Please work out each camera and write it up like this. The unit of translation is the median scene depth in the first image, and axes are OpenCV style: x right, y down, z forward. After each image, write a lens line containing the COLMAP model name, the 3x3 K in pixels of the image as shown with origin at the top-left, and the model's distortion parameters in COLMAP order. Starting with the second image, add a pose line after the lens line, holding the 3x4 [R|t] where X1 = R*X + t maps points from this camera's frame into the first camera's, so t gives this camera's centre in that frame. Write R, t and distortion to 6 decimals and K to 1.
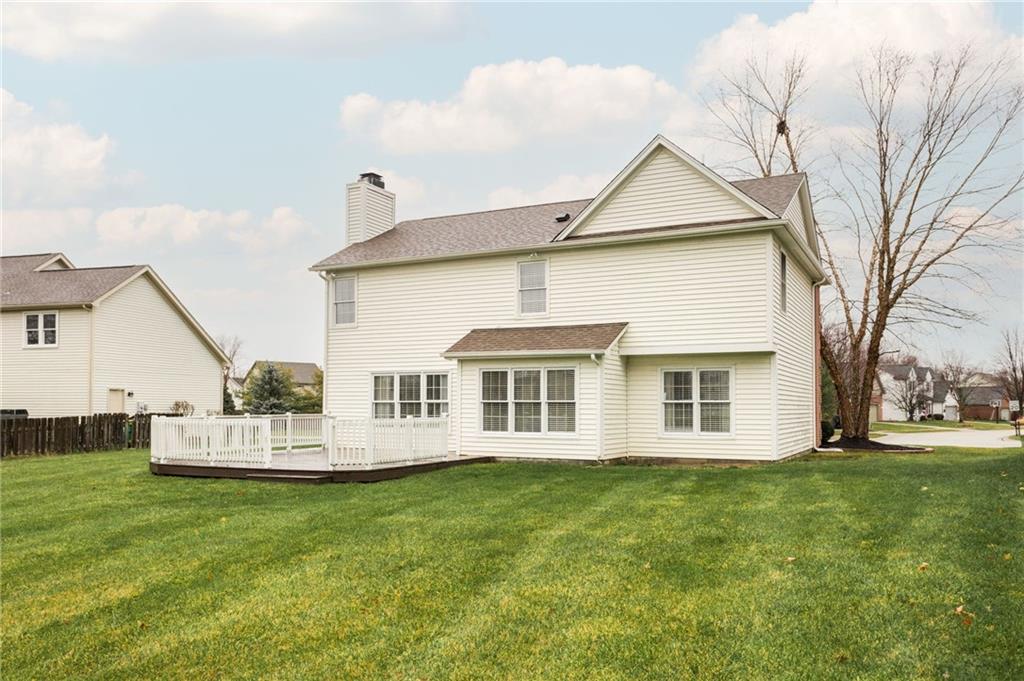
lens RADIAL K [[842.0, 0, 512.7], [0, 842.0, 385.5], [0, 0, 1]] dist [-0.000722, -0.000118]
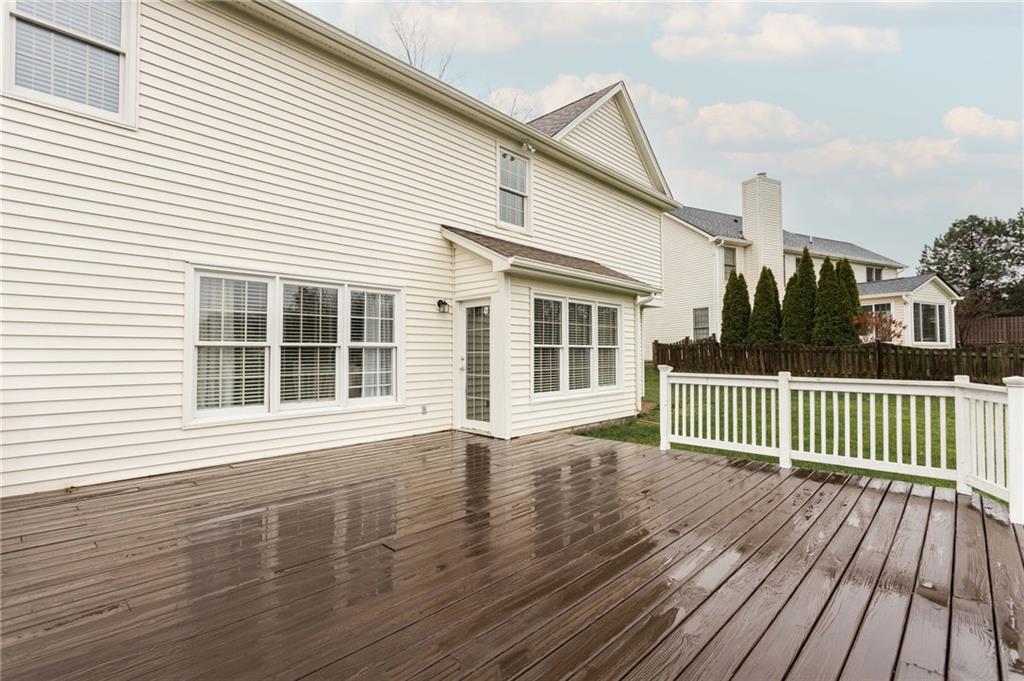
lens RADIAL K [[491.5, 0, 521.6], [0, 491.5, 340.9], [0, 0, 1]] dist [0.008705, 0.000348]
pose [[0.245824, 0.023367, 0.969033, -0.397854], [-0.019120, 0.999632, -0.019254, 0.022557], [-0.969126, -0.013795, 0.246180, 0.927022]]
